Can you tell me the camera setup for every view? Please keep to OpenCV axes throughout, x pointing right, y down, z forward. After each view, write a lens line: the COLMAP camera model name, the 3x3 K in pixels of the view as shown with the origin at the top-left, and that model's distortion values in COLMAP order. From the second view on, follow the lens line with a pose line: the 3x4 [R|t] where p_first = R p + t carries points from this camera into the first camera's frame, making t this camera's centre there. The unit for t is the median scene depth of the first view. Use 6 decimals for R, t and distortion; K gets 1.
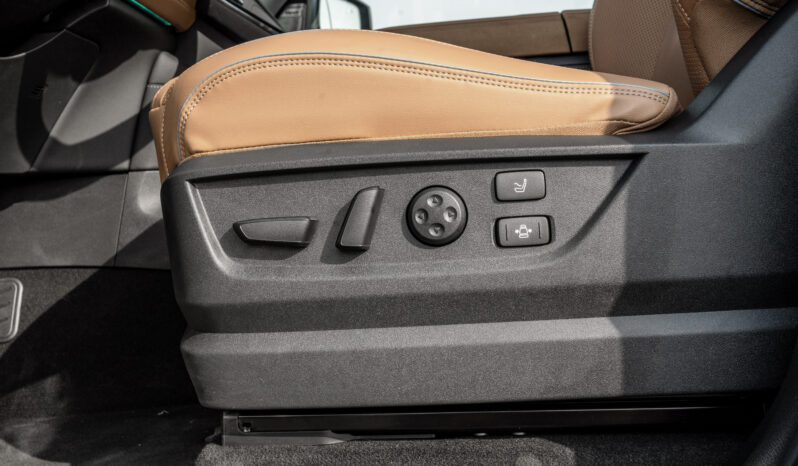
lens RADIAL K [[811.0, 0, 348.8], [0, 811.0, 234.6], [0, 0, 1]] dist [0.001502, 0.007189]
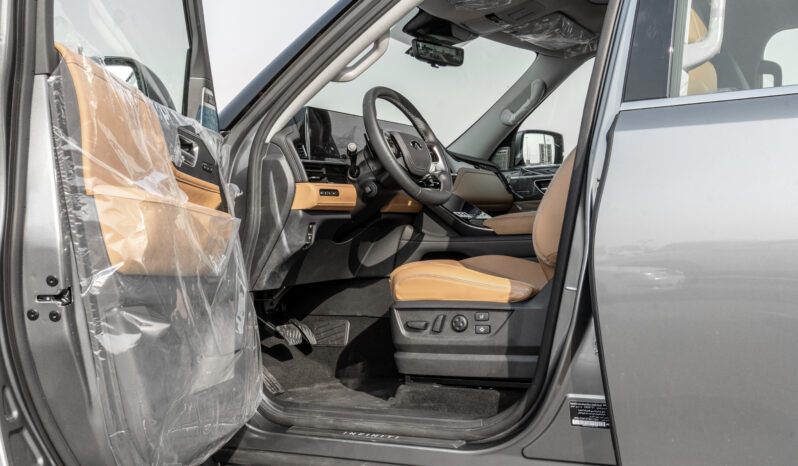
lens RADIAL K [[846.8, 0, 348.2], [0, 846.8, 193.0], [0, 0, 1]] dist [0.004064, -0.001335]
pose [[0.930617, -0.000708, -0.365995, 0.939043], [-0.015349, 0.999043, -0.040959, -0.403158], [0.365673, 0.043735, 0.929715, -2.473674]]
